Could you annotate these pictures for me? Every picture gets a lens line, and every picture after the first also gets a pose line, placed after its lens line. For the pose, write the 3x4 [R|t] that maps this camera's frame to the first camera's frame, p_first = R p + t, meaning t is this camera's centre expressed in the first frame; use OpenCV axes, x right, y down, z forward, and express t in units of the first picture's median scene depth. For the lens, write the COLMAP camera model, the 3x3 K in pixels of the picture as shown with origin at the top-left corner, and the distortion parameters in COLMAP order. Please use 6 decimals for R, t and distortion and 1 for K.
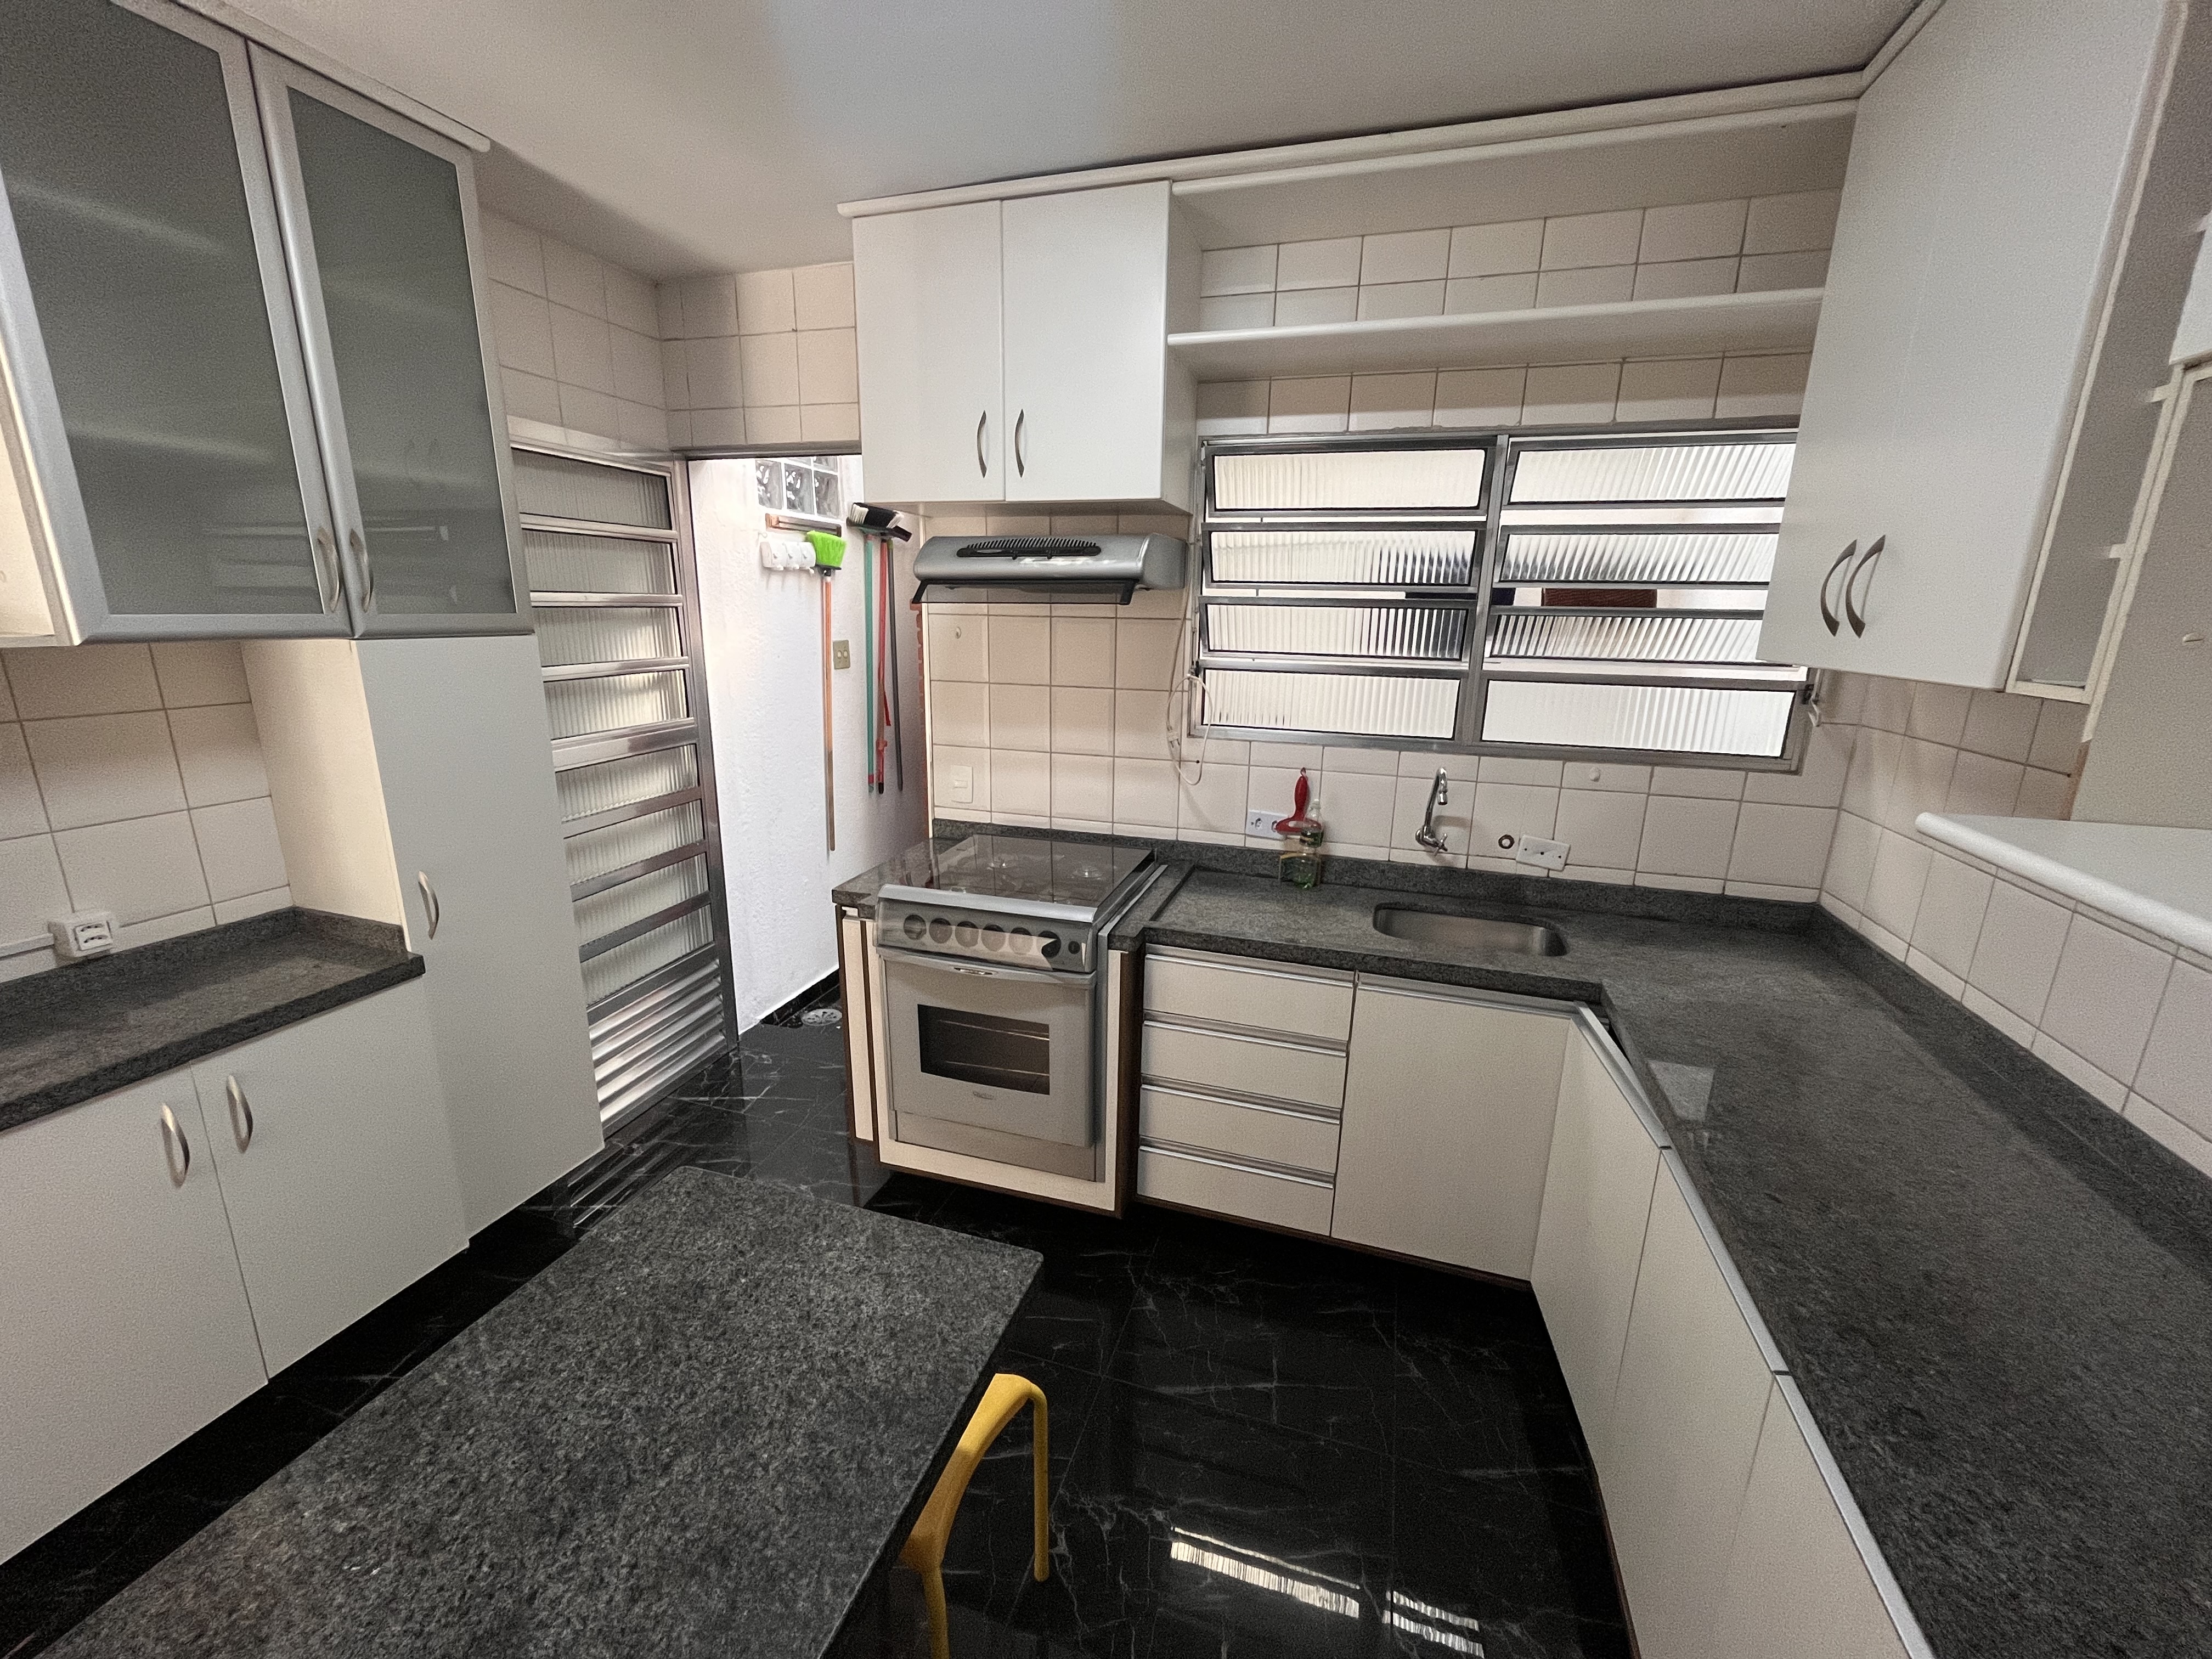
lens RADIAL K [[899.9, 0, 1103.3], [0, 899.9, 833.4], [0, 0, 1]] dist [-0.001971, 0.000123]
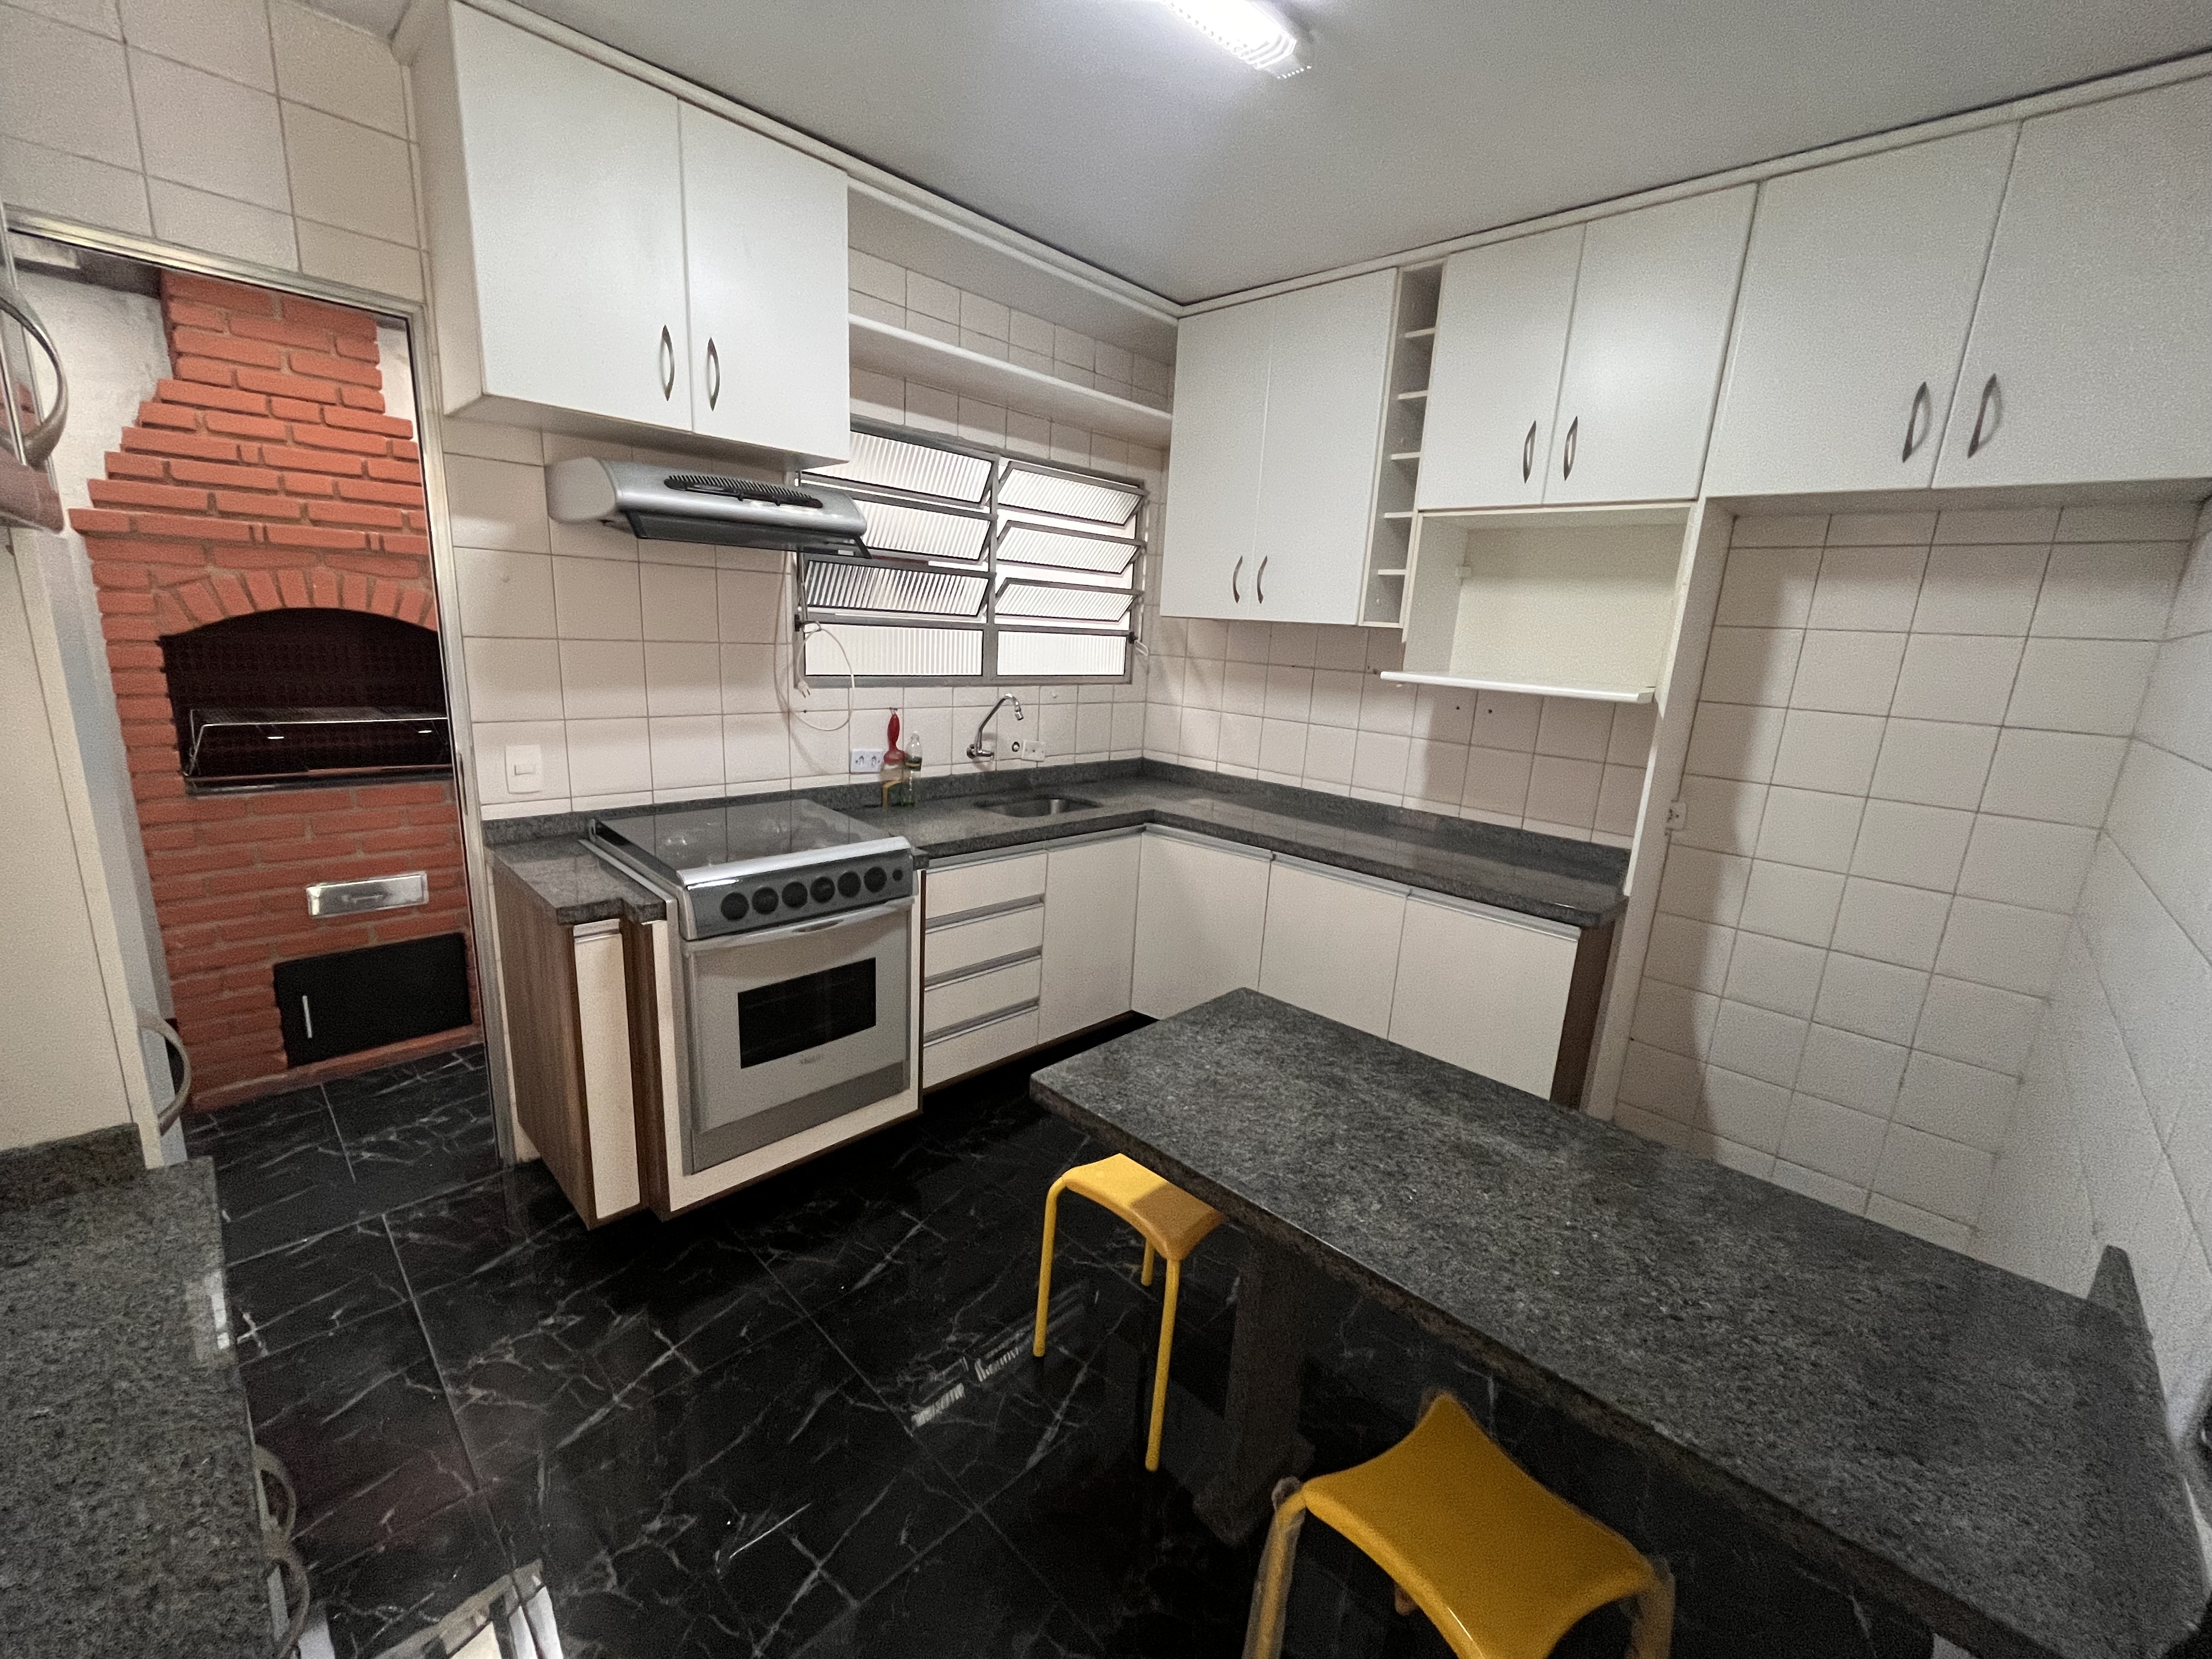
lens RADIAL K [[899.9, 0, 1103.3], [0, 899.9, 833.4], [0, 0, 1]] dist [-0.001971, 0.000123]
pose [[0.448073, -0.197269, 0.871961, -0.790059], [0.170706, 0.976284, 0.133150, -0.023452], [-0.877548, 0.089188, 0.471121, 0.239554]]
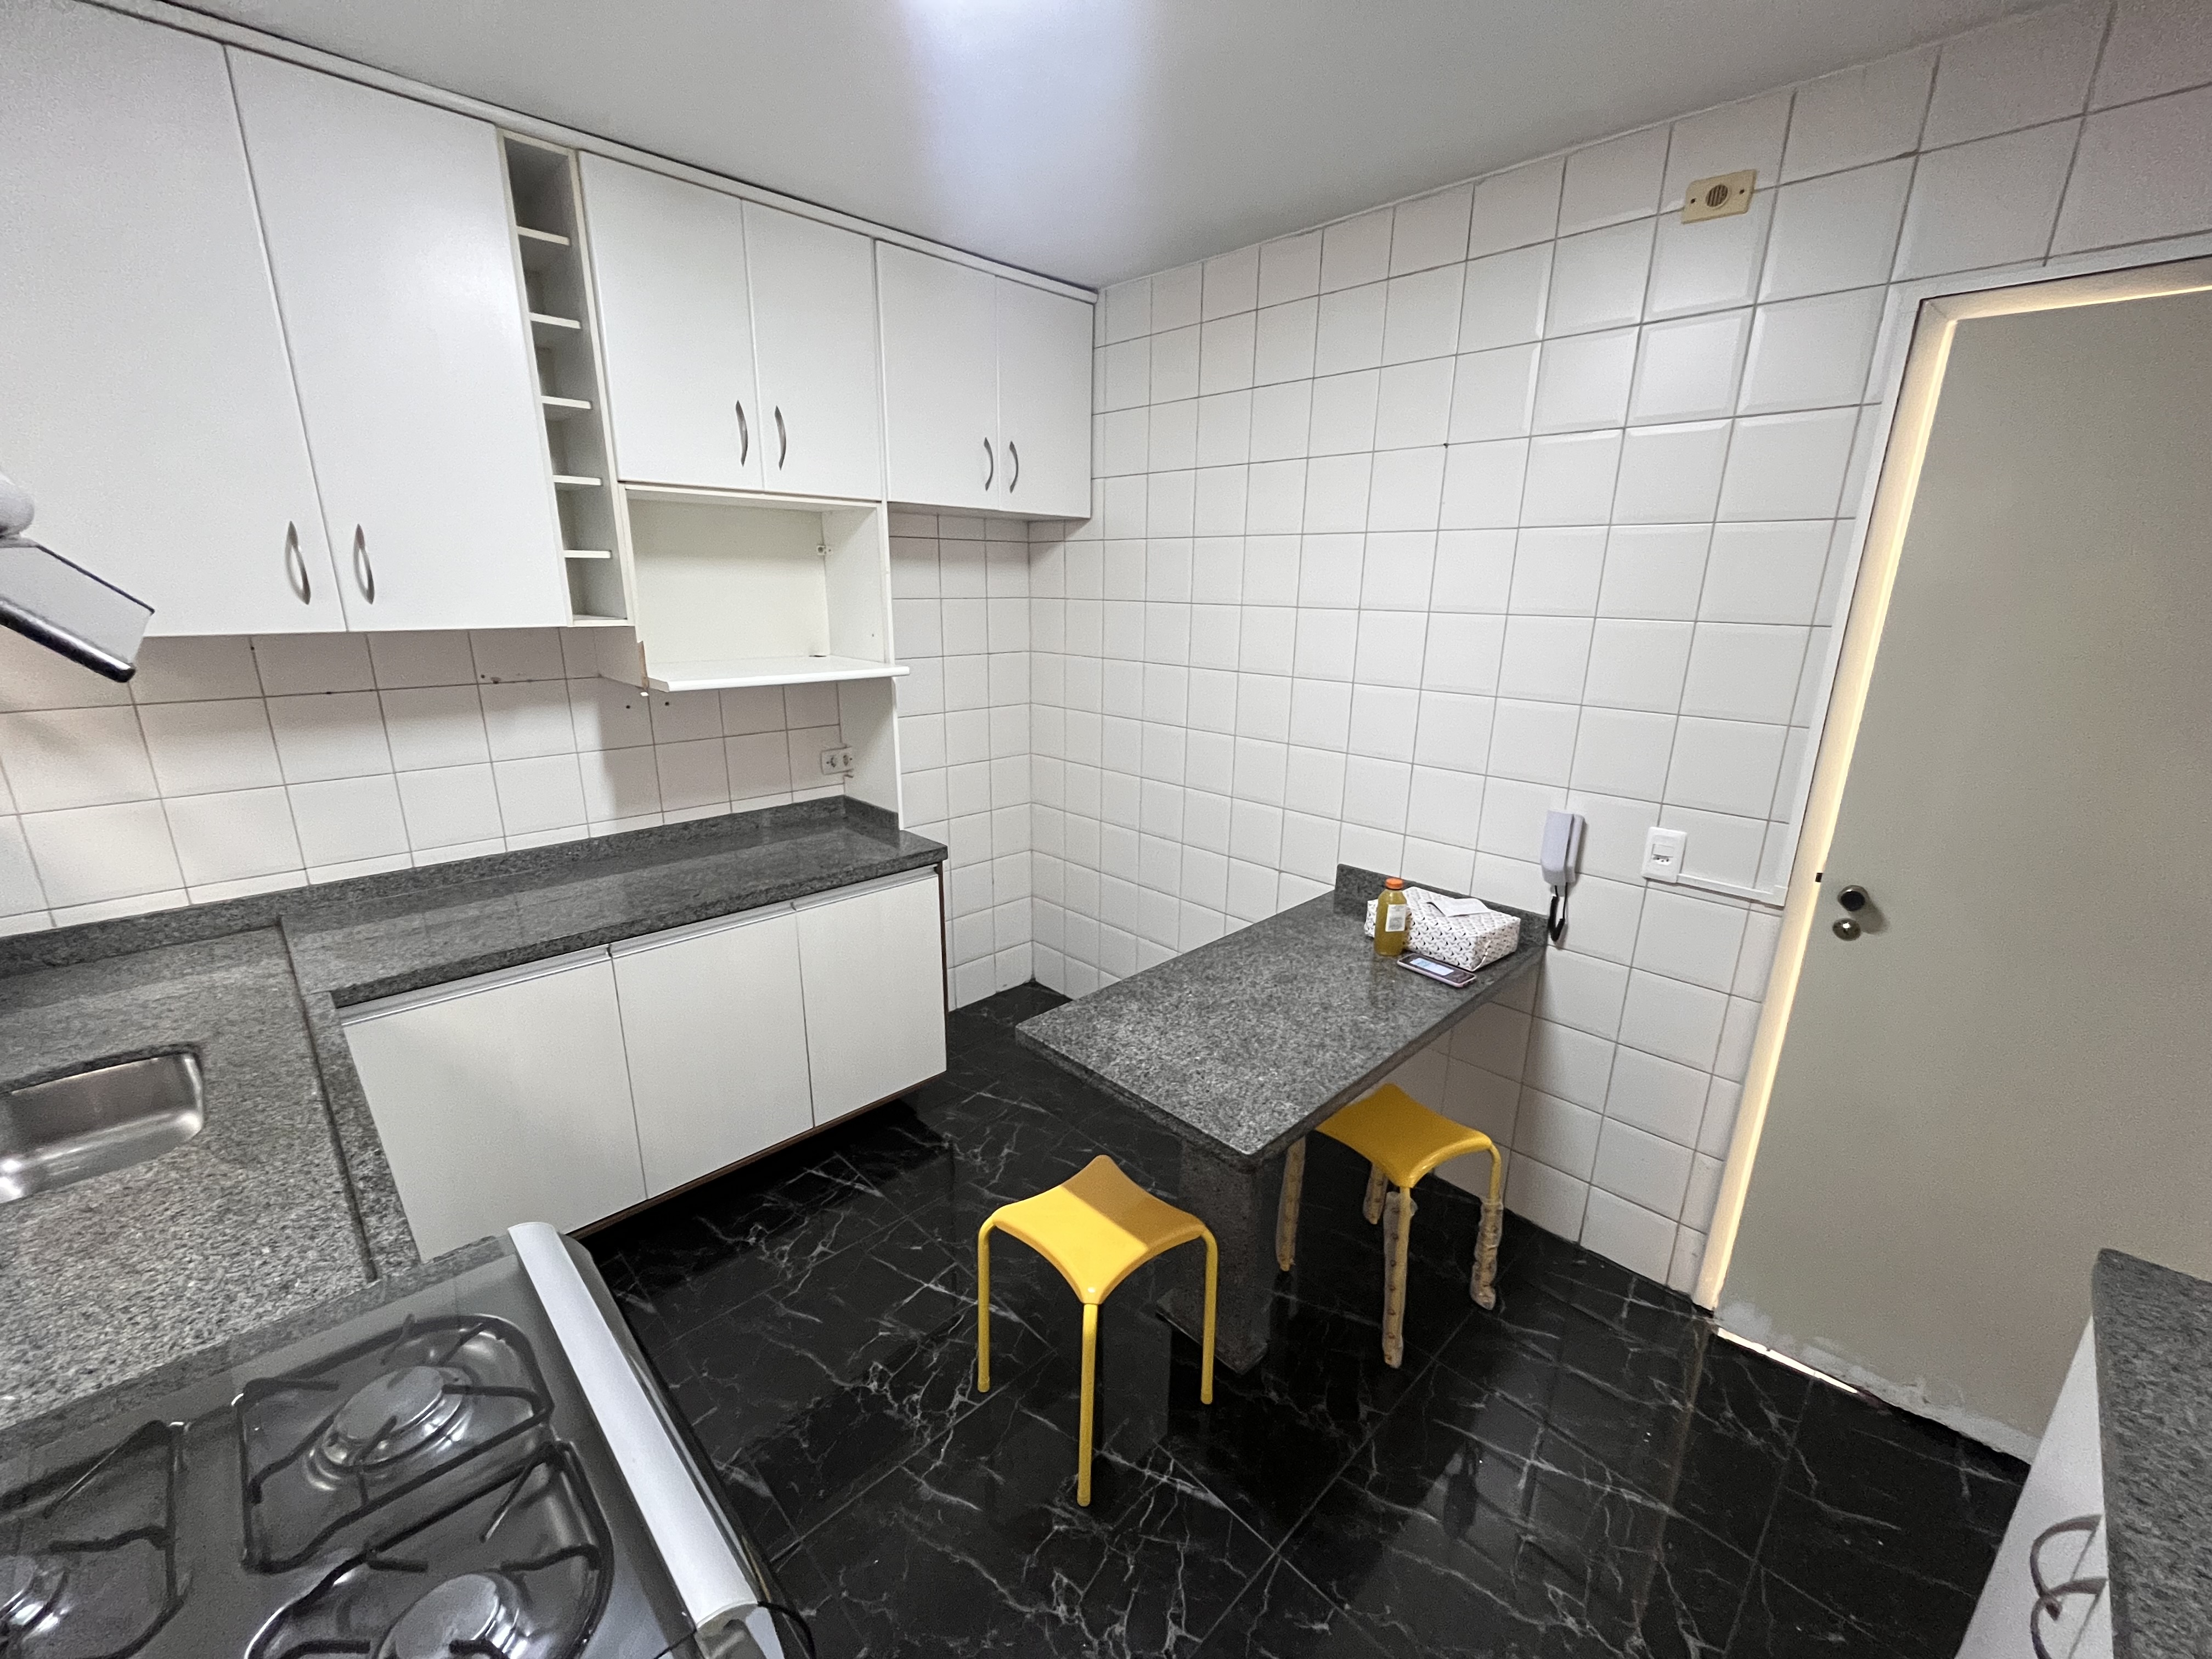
lens RADIAL K [[899.1, 0, 1105.1], [0, 899.1, 835.4], [0, 0, 1]] dist [-0.008384, -0.000047]
pose [[-0.884483, -0.158022, 0.438997, -0.436265], [0.082636, 0.872967, 0.480729, -0.285937], [-0.459195, 0.461474, -0.759066, 1.029782]]
